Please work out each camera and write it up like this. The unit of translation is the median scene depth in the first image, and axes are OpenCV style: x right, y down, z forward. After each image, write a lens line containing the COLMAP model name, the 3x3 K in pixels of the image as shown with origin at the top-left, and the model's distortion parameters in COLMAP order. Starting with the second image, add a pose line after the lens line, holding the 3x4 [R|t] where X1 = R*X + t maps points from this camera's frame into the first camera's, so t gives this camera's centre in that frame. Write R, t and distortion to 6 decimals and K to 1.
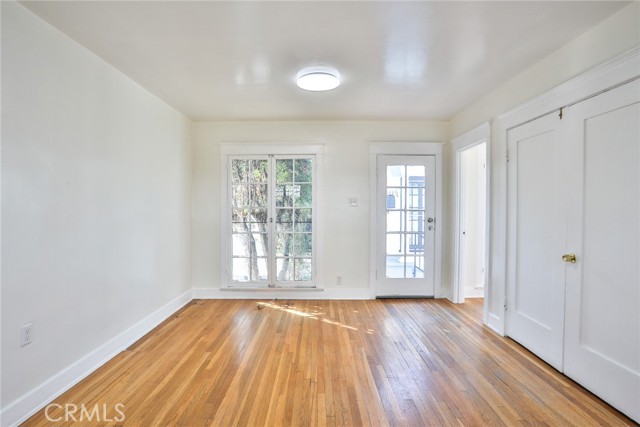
lens RADIAL K [[337.8, 0, 317.1], [0, 337.8, 212.3], [0, 0, 1]] dist [-0.075575, 0.033955]
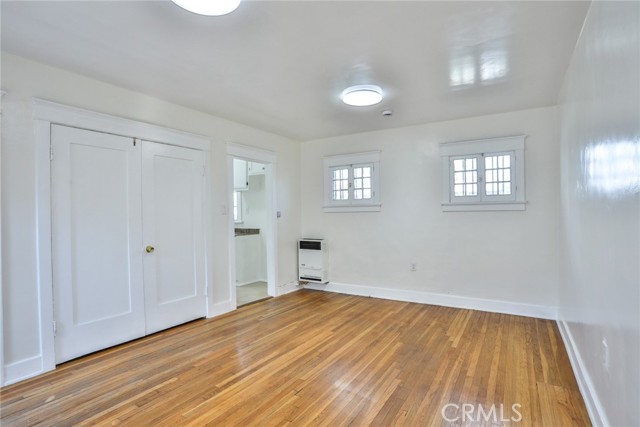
lens RADIAL K [[337.8, 0, 317.1], [0, 337.8, 212.3], [0, 0, 1]] dist [-0.075575, 0.033955]
pose [[-0.855890, 0.009183, 0.517077, -0.581802], [0.016499, 0.999818, 0.009553, -0.021883], [-0.516895, 0.016708, -0.855886, 1.823819]]
